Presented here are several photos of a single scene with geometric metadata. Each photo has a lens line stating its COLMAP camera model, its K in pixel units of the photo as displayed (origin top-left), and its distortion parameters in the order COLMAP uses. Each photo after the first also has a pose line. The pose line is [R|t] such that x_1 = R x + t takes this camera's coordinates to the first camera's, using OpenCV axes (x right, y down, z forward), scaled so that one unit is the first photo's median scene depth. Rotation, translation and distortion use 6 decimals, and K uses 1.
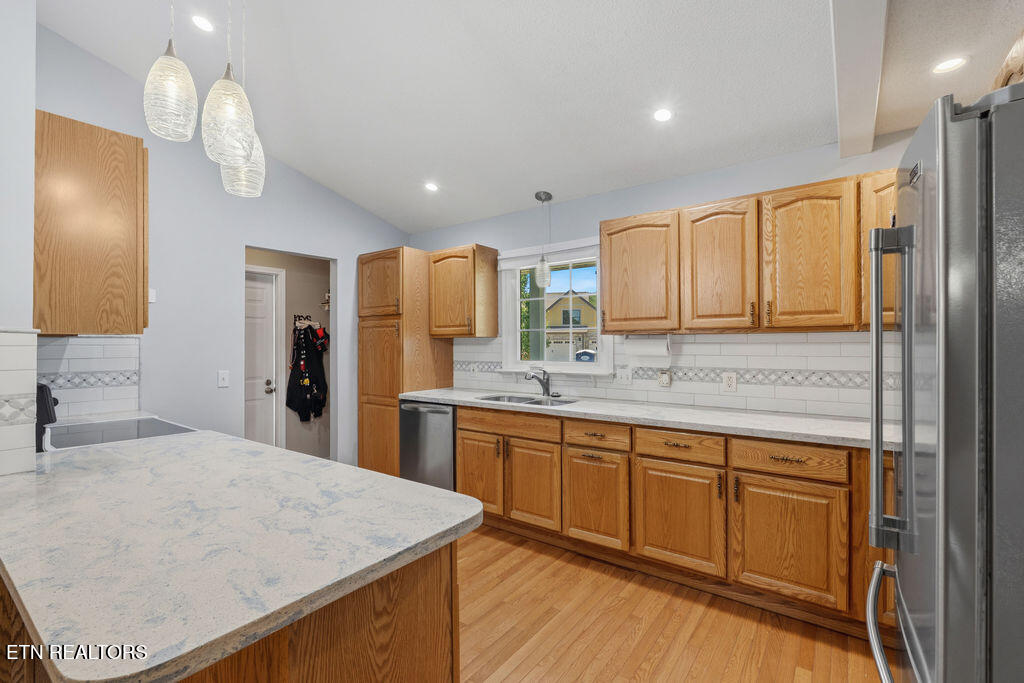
lens RADIAL K [[450.4, 0, 516.5], [0, 450.4, 343.5], [0, 0, 1]] dist [0.002709, 0.000526]
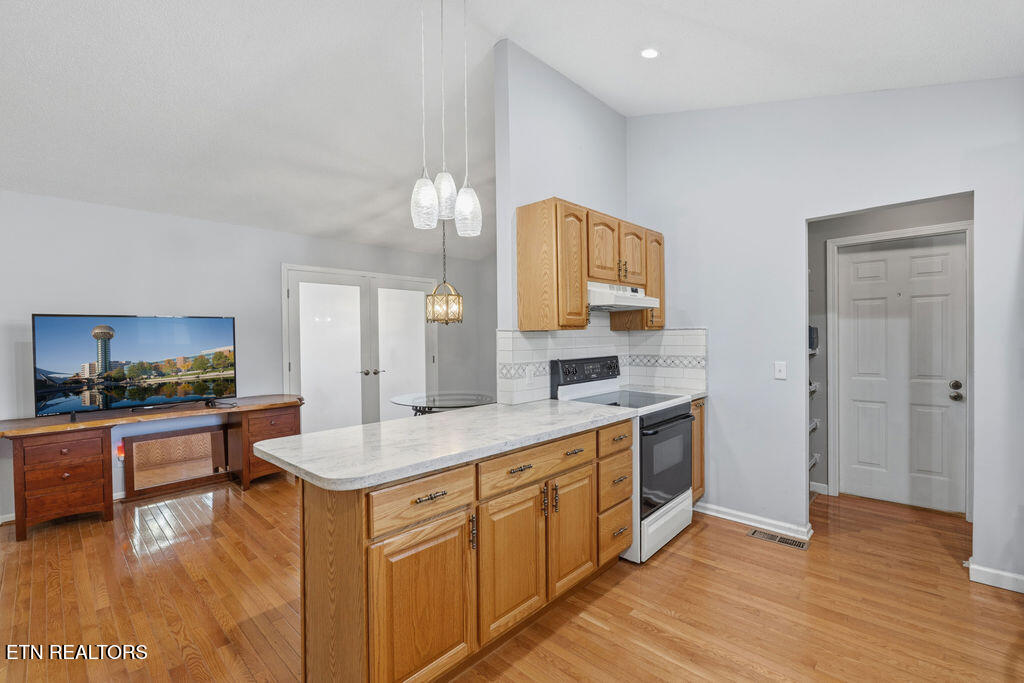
lens RADIAL K [[450.4, 0, 514.1], [0, 450.4, 344.3], [0, 0, 1]] dist [0.002709, 0.000526]
pose [[-0.141050, 0.019123, -0.989818, 0.246900], [0.015489, 0.999734, 0.017107, -0.000158], [0.989881, -0.012918, -0.141309, 0.416961]]
